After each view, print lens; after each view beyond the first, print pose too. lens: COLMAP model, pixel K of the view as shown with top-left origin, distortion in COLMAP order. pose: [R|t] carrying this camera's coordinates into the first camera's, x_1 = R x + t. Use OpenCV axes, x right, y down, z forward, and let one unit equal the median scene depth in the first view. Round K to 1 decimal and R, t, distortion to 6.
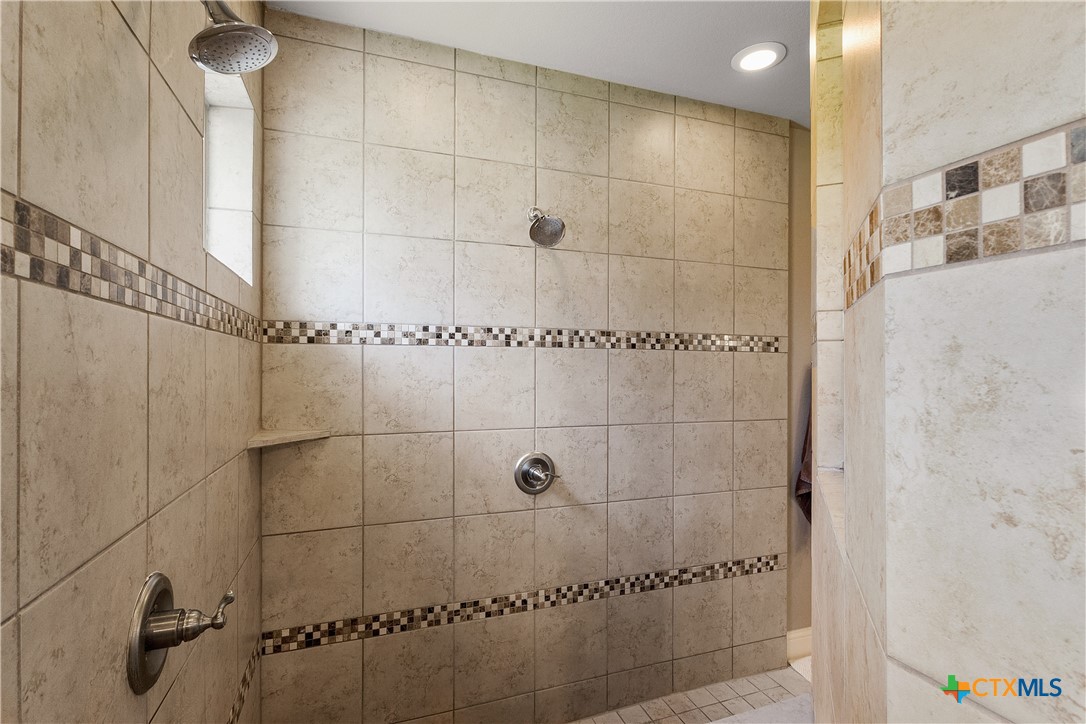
lens RADIAL K [[516.8, 0, 543.7], [0, 516.8, 374.0], [0, 0, 1]] dist [0.000107, -0.000889]
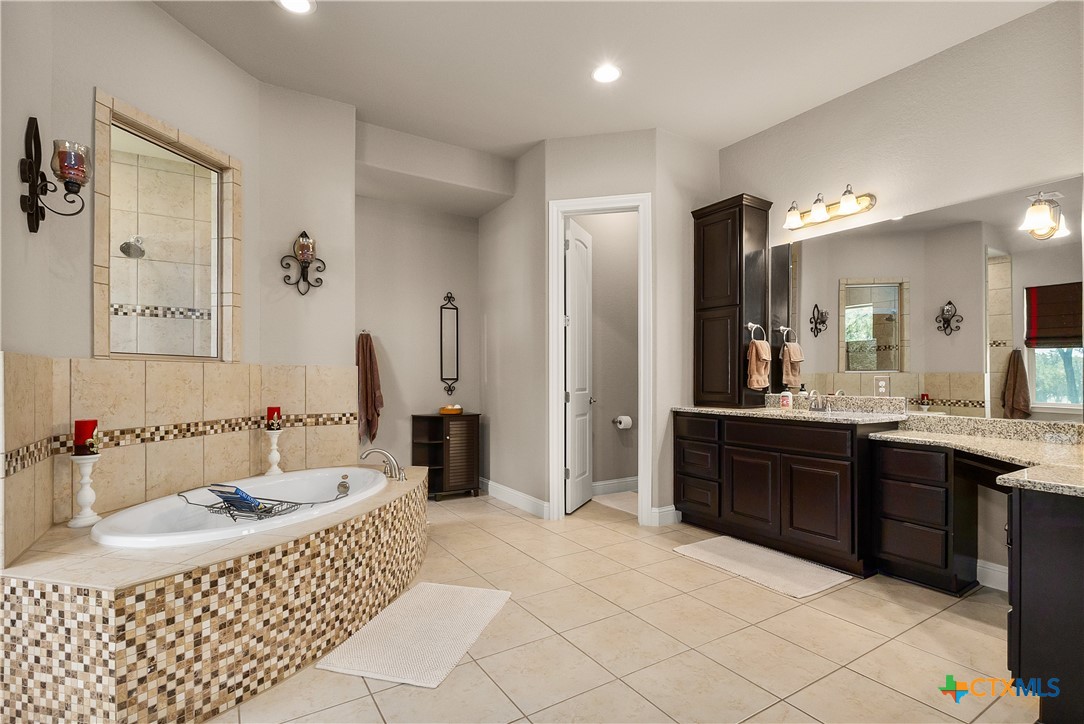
lens RADIAL K [[515.8, 0, 542.7], [0, 515.8, 374.0], [0, 0, 1]] dist [0.000107, -0.000889]
pose [[0.975985, -0.000381, 0.217837, 0.919103], [0.001305, 0.999991, -0.004096, 0.148224], [-0.217834, 0.004282, 0.975977, -0.967039]]
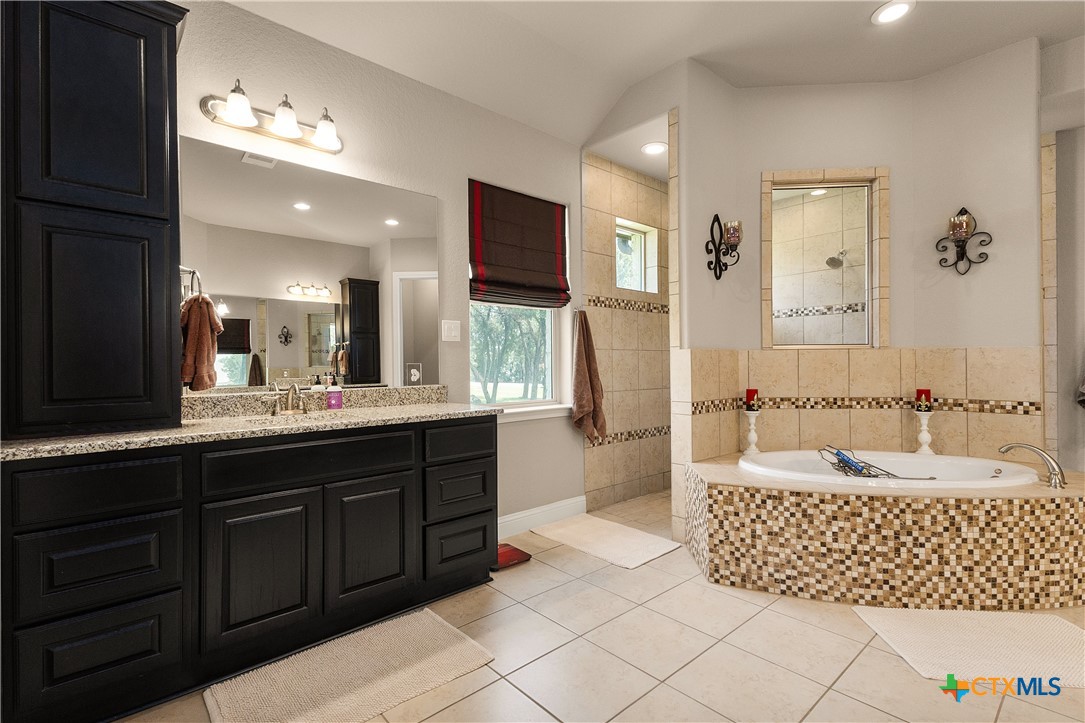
lens RADIAL K [[507.2, 0, 542.5], [0, 507.2, 361.5], [0, 0, 1]] dist [0.018161, 0.000264]
pose [[0.372819, -0.007882, -0.927871, 1.494452], [0.010453, 0.999936, -0.004294, 0.147578], [0.927845, -0.008098, 0.372877, -0.978110]]
